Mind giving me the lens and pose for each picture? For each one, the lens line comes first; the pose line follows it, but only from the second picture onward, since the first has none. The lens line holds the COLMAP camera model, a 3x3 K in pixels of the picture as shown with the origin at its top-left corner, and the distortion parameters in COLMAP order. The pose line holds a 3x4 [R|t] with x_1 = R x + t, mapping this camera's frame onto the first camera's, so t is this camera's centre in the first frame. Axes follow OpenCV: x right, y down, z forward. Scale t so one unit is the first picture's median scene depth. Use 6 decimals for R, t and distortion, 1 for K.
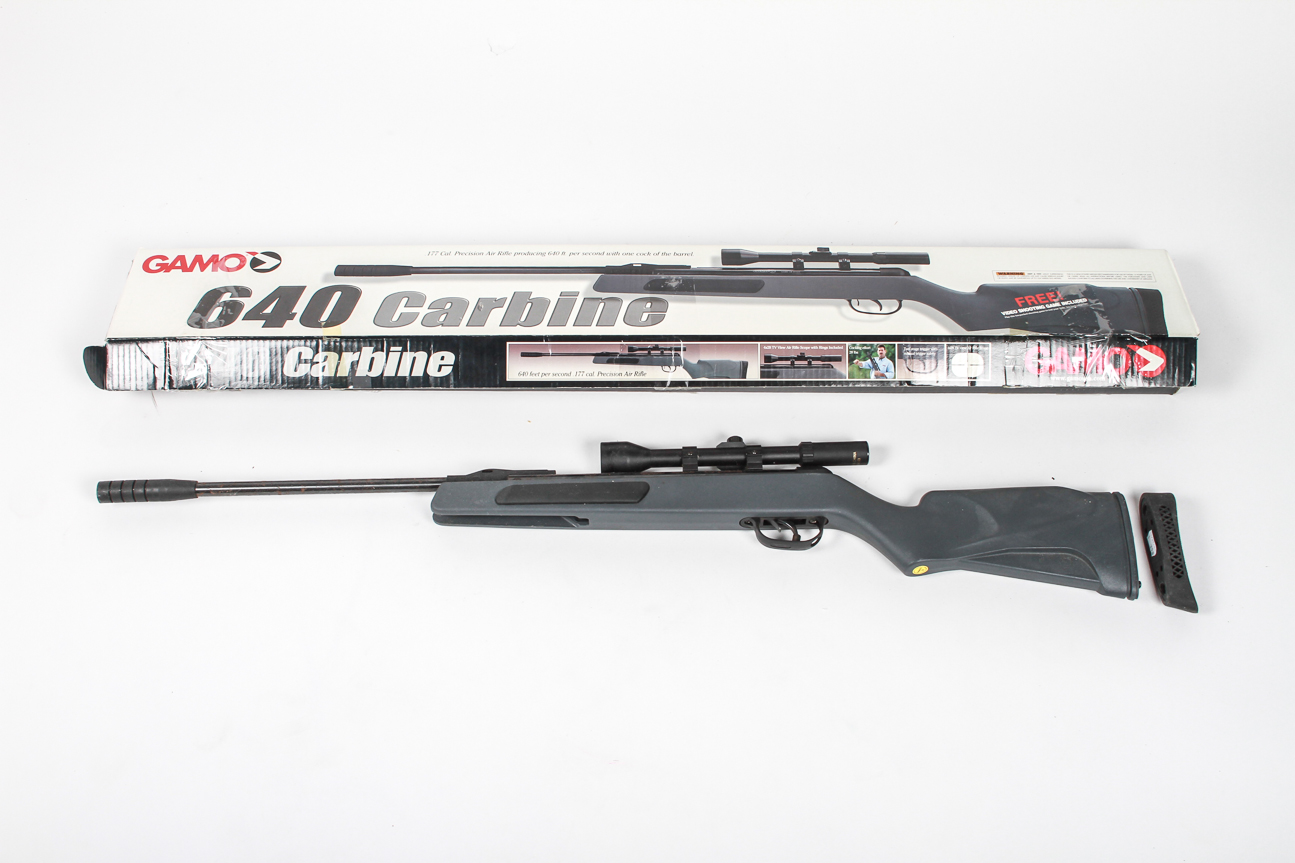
lens RADIAL K [[1485.1, 0, 647.5], [0, 1485.1, 431.5], [0, 0, 1]] dist [-0.081667, 0.022504]
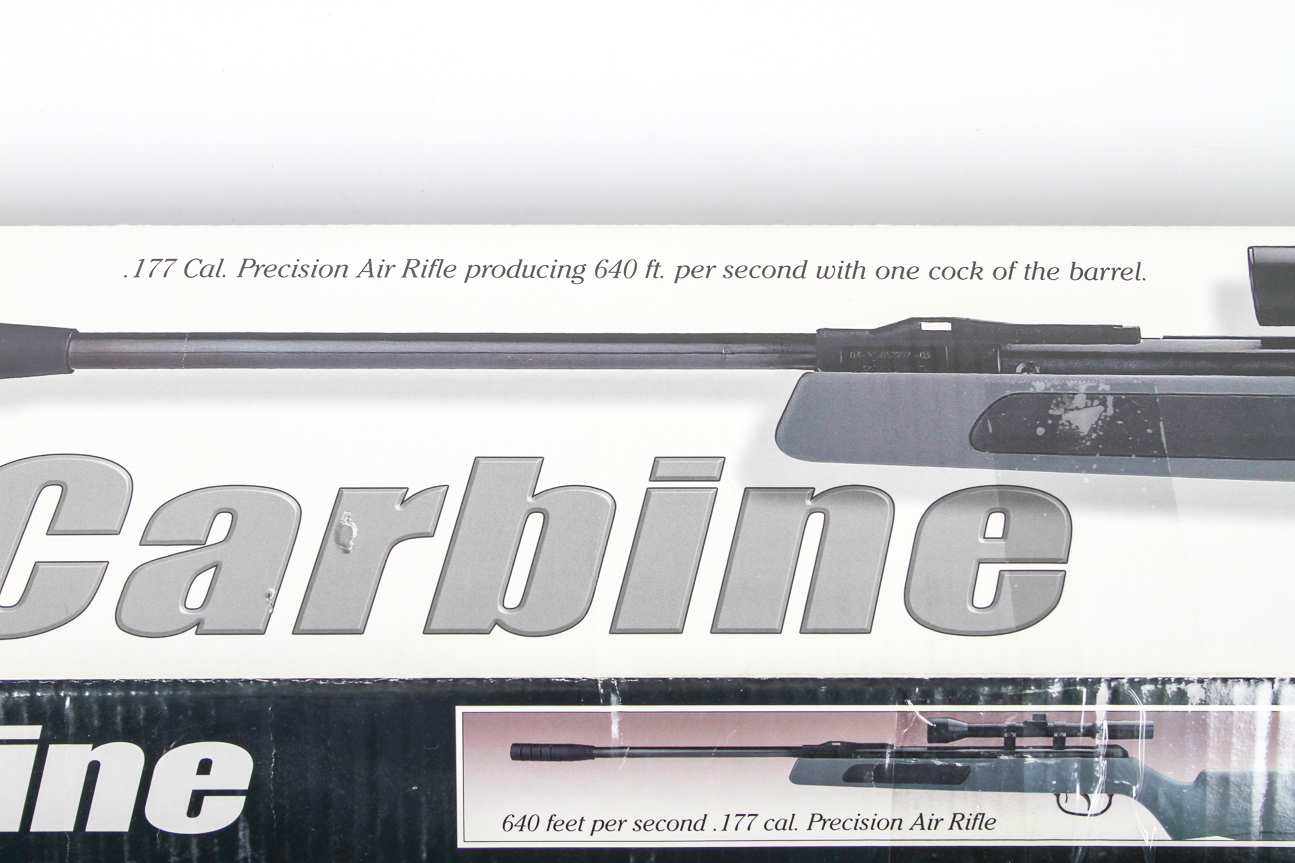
lens RADIAL K [[2502.7, 0, 647.5], [0, 2502.7, 431.5], [0, 0, 1]] dist [0.053643, 0.078718]
pose [[0.999865, -0.003263, 0.016086, -0.067191], [-0.000688, 0.970861, 0.239644, -0.206021], [-0.016399, -0.239623, 0.970728, 0.580099]]
